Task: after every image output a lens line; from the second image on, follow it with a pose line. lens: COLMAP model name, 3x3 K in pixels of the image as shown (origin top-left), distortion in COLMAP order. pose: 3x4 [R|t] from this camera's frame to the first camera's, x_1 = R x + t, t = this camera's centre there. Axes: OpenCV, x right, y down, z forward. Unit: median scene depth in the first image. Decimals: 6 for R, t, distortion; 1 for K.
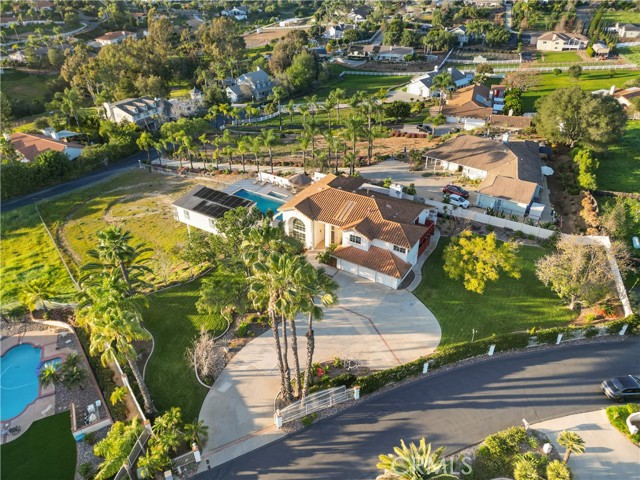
lens RADIAL K [[445.5, 0, 319.4], [0, 445.5, 236.8], [0, 0, 1]] dist [0.086127, -0.088405]
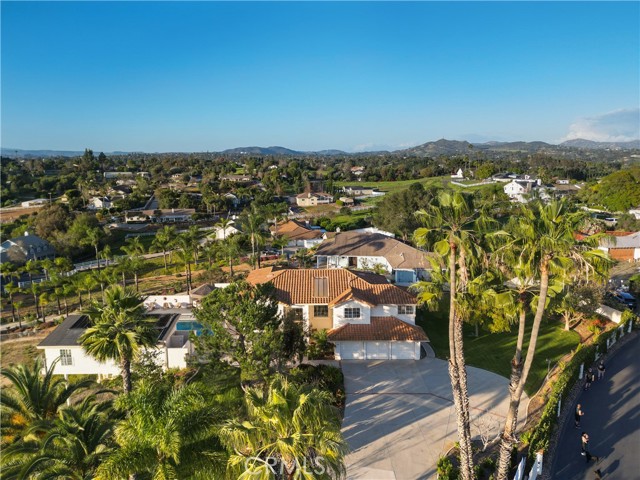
lens RADIAL K [[445.5, 0, 319.4], [0, 445.5, 236.8], [0, 0, 1]] dist [0.086127, -0.088405]
pose [[0.847306, -0.092871, 0.522923, -0.256489], [0.284828, 0.910487, -0.299811, 0.072134], [-0.448271, 0.402975, 0.797913, 0.230224]]
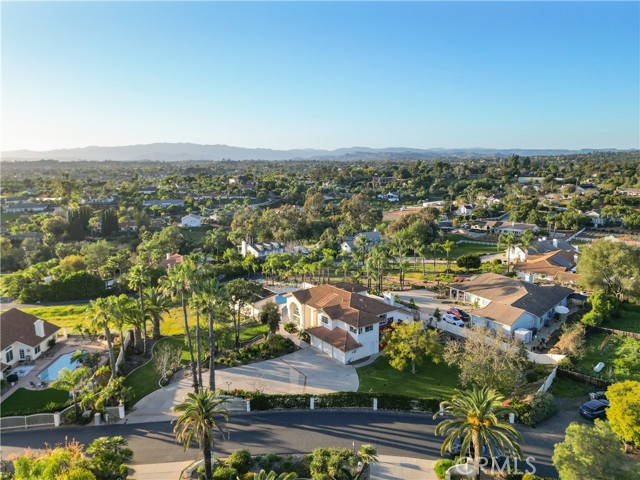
lens RADIAL K [[445.5, 0, 319.4], [0, 445.5, 236.8], [0, 0, 1]] dist [0.086127, -0.088405]
pose [[0.928990, 0.062673, -0.364759, 0.343726], [-0.195345, 0.920128, -0.339419, 0.147683], [0.314352, 0.386571, 0.867033, -0.107654]]
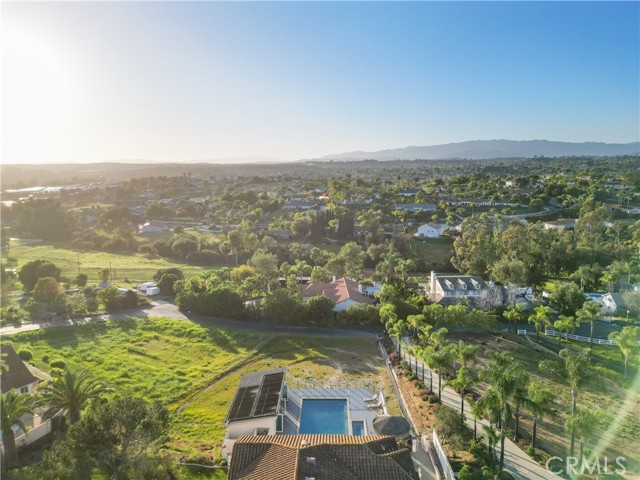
lens RADIAL K [[445.5, 0, 319.4], [0, 445.5, 236.8], [0, 0, 1]] dist [0.086127, -0.088405]
pose [[0.510593, 0.144505, -0.847592, 0.377350], [-0.448135, 0.886023, -0.118902, -0.223955], [0.733805, 0.440546, 0.517155, 0.441979]]
